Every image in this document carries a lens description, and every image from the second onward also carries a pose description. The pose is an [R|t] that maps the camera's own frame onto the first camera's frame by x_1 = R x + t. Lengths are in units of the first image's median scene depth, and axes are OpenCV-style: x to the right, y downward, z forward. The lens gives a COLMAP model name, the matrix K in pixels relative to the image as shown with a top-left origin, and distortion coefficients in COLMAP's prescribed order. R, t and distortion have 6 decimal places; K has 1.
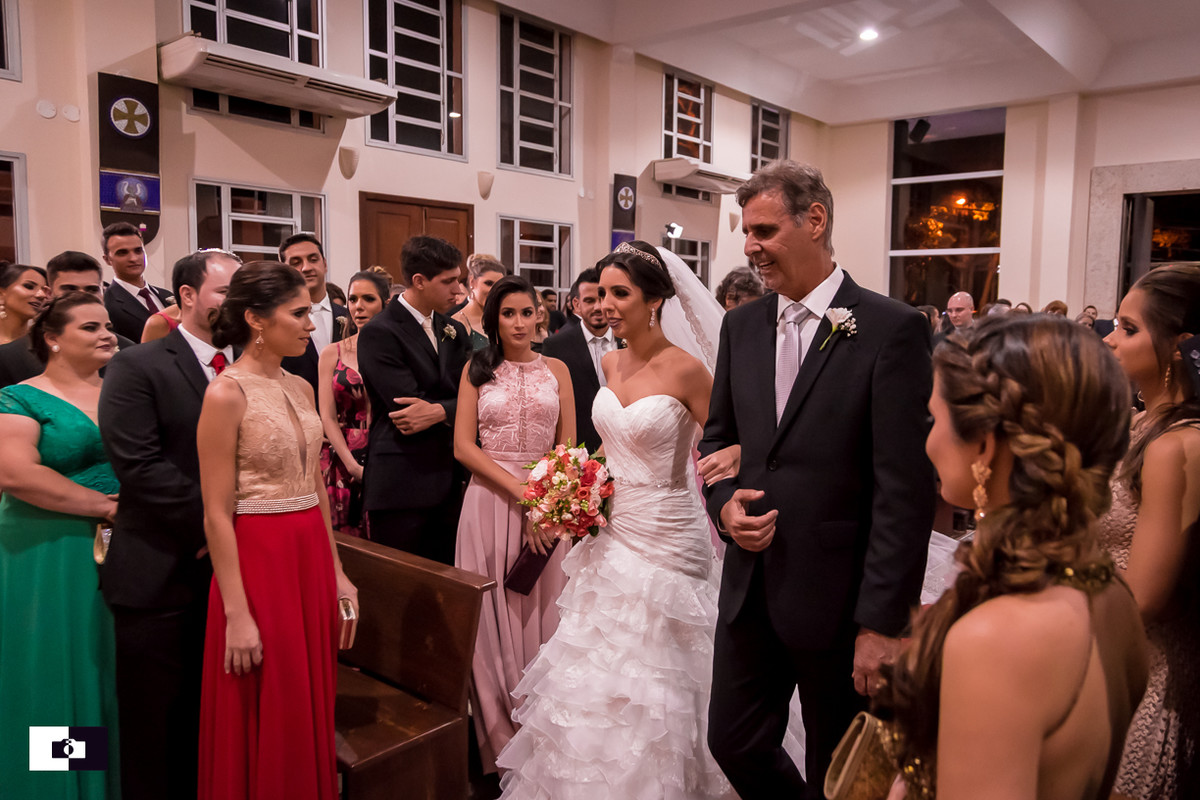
lens RADIAL K [[873.1, 0, 653.8], [0, 873.1, 373.5], [0, 0, 1]] dist [0.006723, 0.004911]
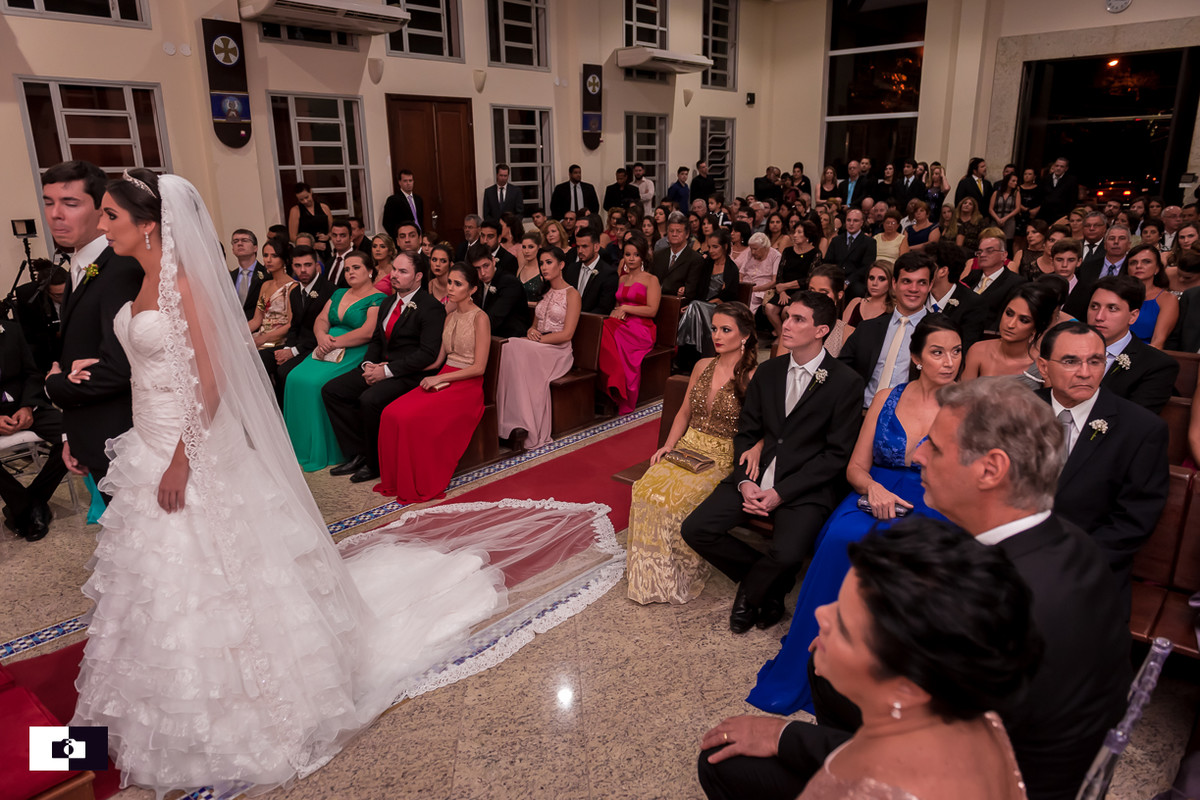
lens RADIAL K [[819.5, 0, 600.0], [0, 819.5, 400.0], [0, 0, 1]] dist [0.005711, 0.001661]
pose [[0.998469, -0.015089, -0.053225, 0.032005], [0.025496, 0.979327, 0.200671, 0.001350], [0.049097, -0.201721, 0.978212, -0.211680]]
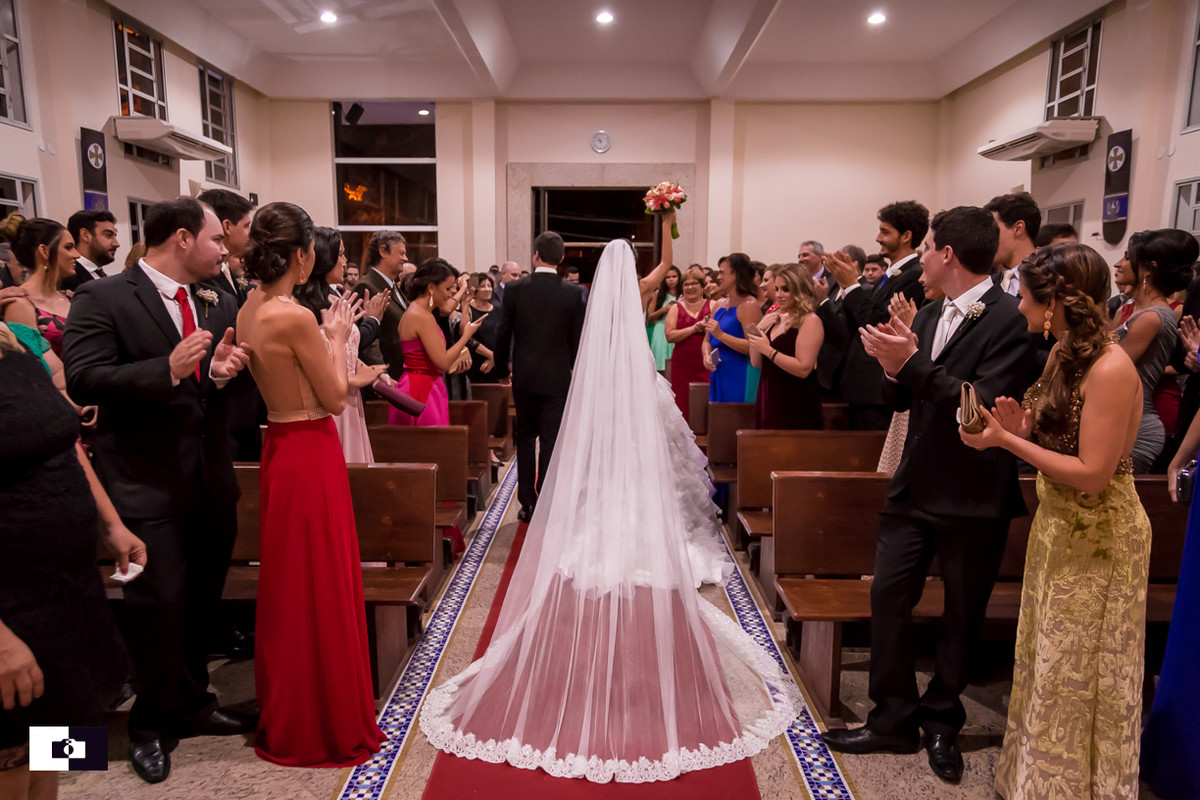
lens RADIAL K [[843.7, 0, 600.0], [0, 843.7, 423.2], [0, 0, 1]] dist [0.005579, 0.005989]
pose [[0.784276, -0.107949, 0.610948, -0.190520], [0.056174, 0.993057, 0.103354, 0.015112], [-0.617864, -0.046738, 0.784895, -0.035701]]
